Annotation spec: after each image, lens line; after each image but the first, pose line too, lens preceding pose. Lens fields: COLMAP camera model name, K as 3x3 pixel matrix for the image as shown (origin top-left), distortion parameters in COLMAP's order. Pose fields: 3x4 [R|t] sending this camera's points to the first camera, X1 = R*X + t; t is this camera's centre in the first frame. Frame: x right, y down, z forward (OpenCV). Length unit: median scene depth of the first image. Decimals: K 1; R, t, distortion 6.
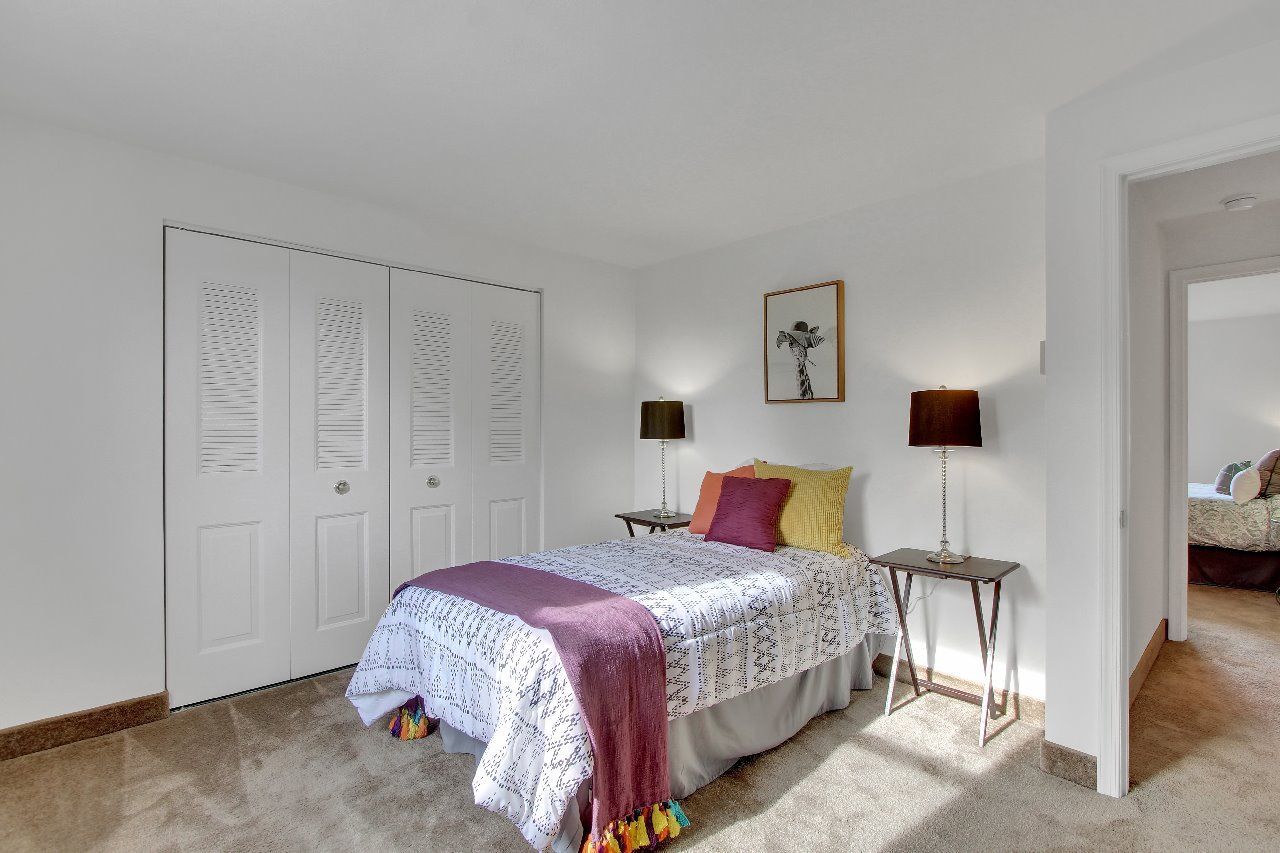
lens RADIAL K [[596.0, 0, 655.1], [0, 596.0, 426.0], [0, 0, 1]] dist [-0.000980, -0.000310]
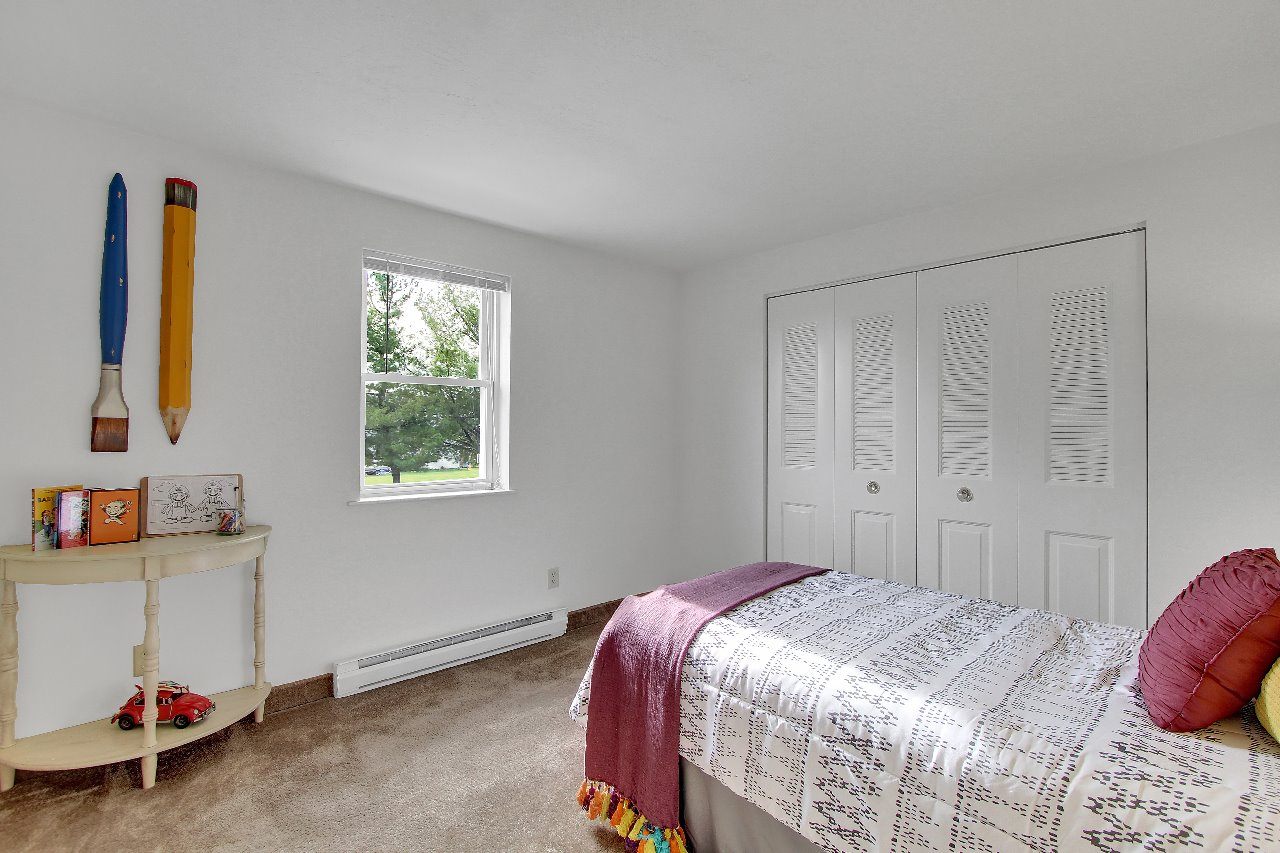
lens RADIAL K [[596.0, 0, 655.1], [0, 596.0, 426.0], [0, 0, 1]] dist [-0.000980, -0.000310]
pose [[0.005317, -0.008785, -0.999947, 0.792605], [-0.006675, 0.999939, -0.008821, 0.003327], [0.999964, 0.006722, 0.005258, 0.813516]]
